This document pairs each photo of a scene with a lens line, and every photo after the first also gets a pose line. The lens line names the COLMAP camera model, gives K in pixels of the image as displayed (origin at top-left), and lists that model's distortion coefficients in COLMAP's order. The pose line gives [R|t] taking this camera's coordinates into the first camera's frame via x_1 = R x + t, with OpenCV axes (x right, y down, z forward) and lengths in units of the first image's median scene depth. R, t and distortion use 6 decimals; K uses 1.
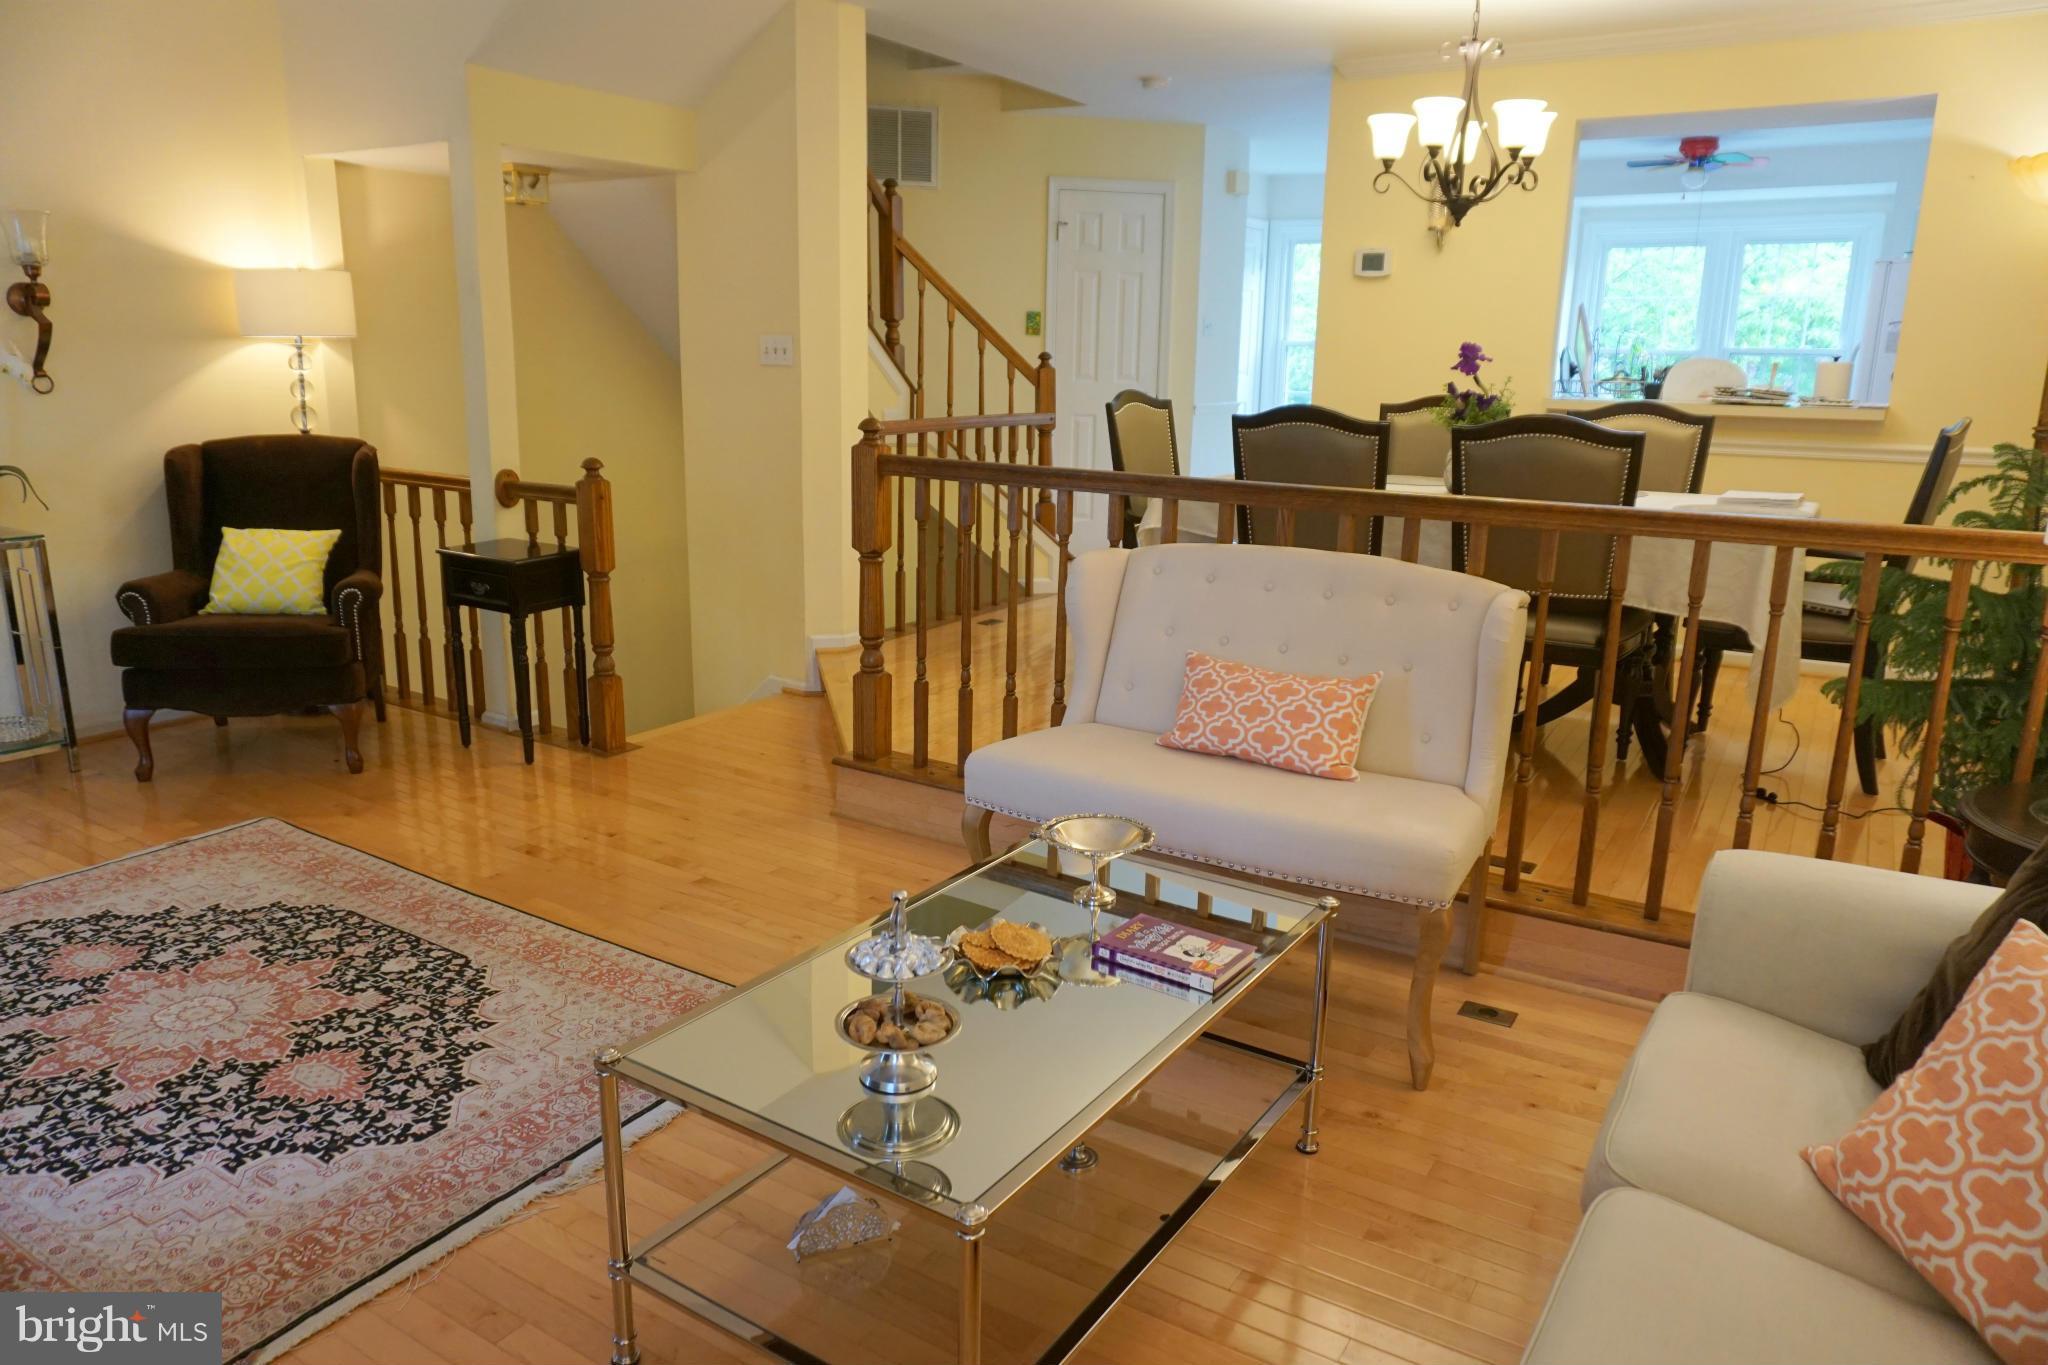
lens RADIAL K [[1367.8, 0, 976.6], [0, 1367.8, 681.4], [0, 0, 1]] dist [-0.035270, 0.034483]
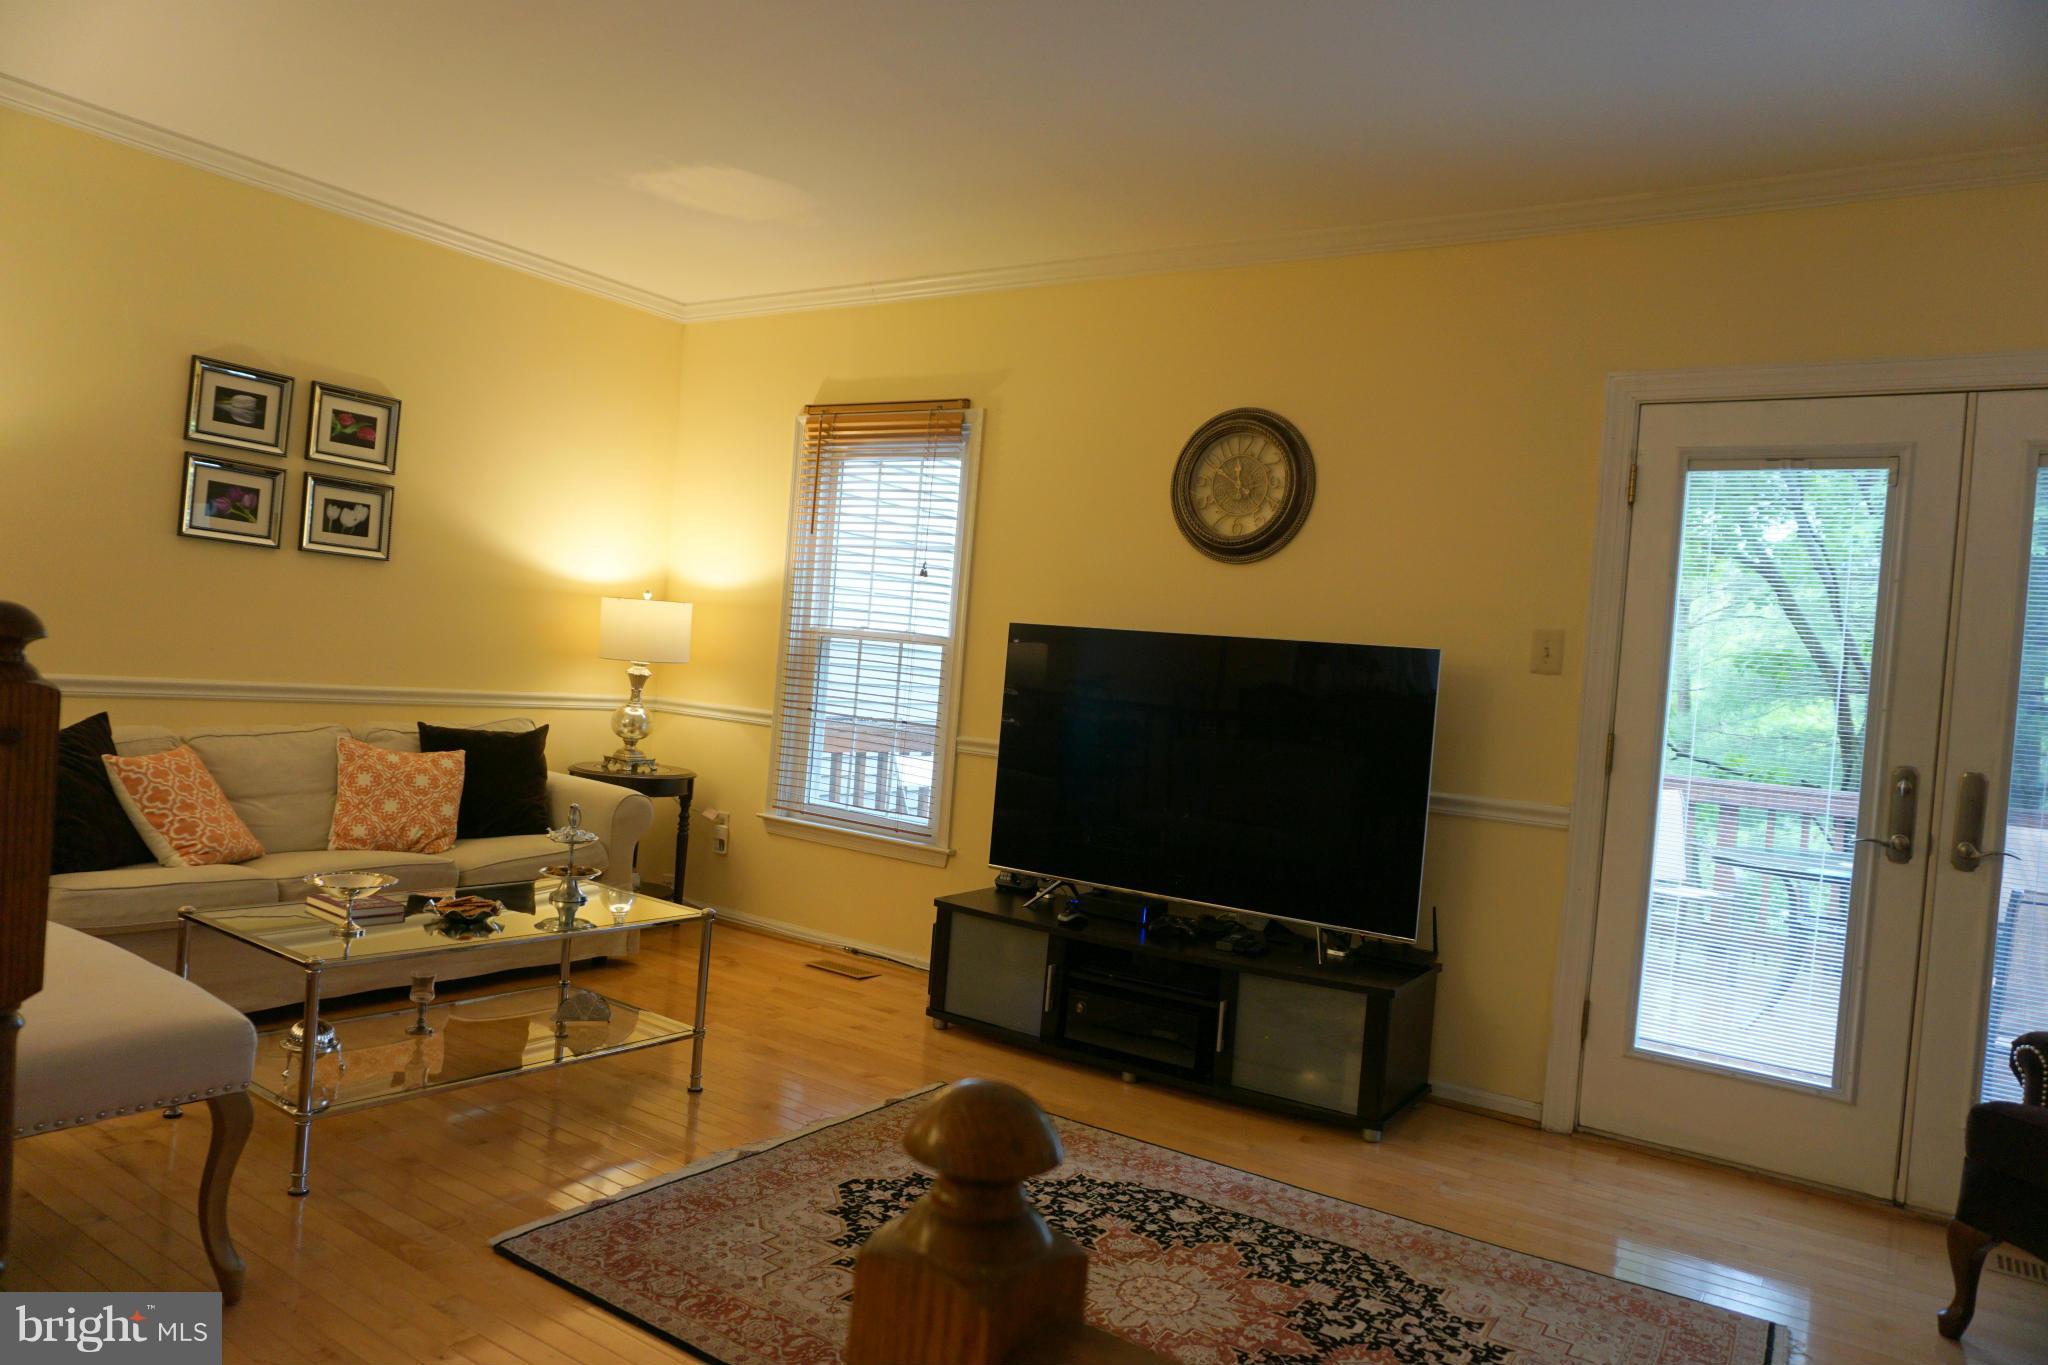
lens RADIAL K [[1361.7, 0, 1019.5], [0, 1361.7, 681.8], [0, 0, 1]] dist [-0.052959, 0.038772]
pose [[-0.994964, -0.099473, 0.012282, -0.556479], [-0.093481, 0.965192, 0.244264, -0.463565], [-0.036152, 0.241886, -0.969631, 2.210702]]
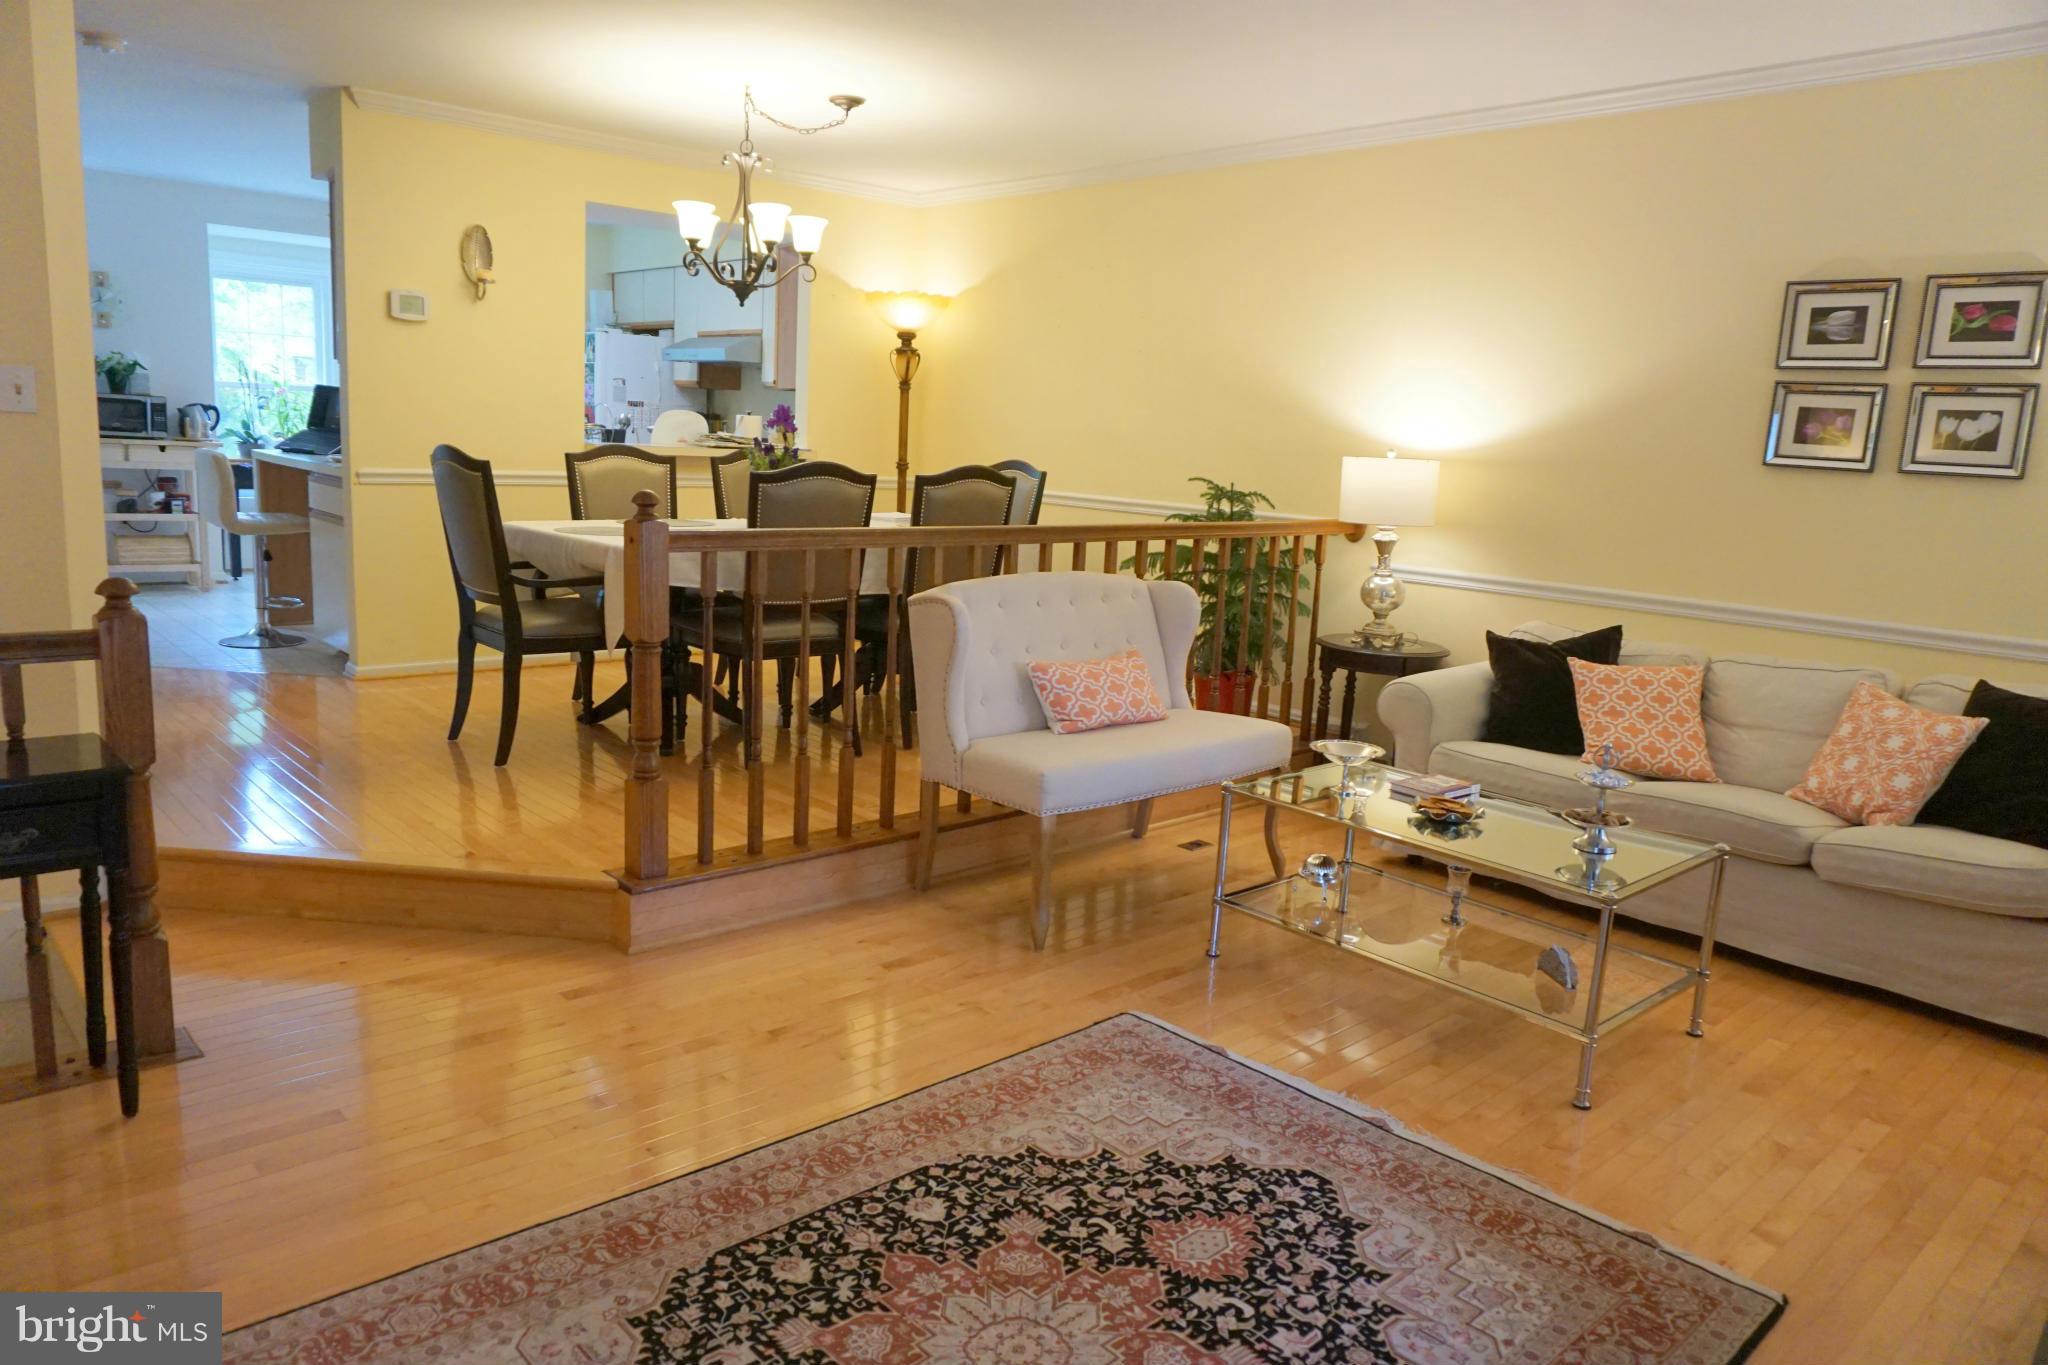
lens RADIAL K [[1357.3, 0, 1024.0], [0, 1357.3, 682.5], [0, 0, 1]] dist [-0.058088, 0.040377]
pose [[0.241941, -0.182726, 0.952930, -1.474333], [0.184786, 0.972810, 0.139622, -0.252740], [-0.952533, 0.142308, 0.269128, 0.924939]]
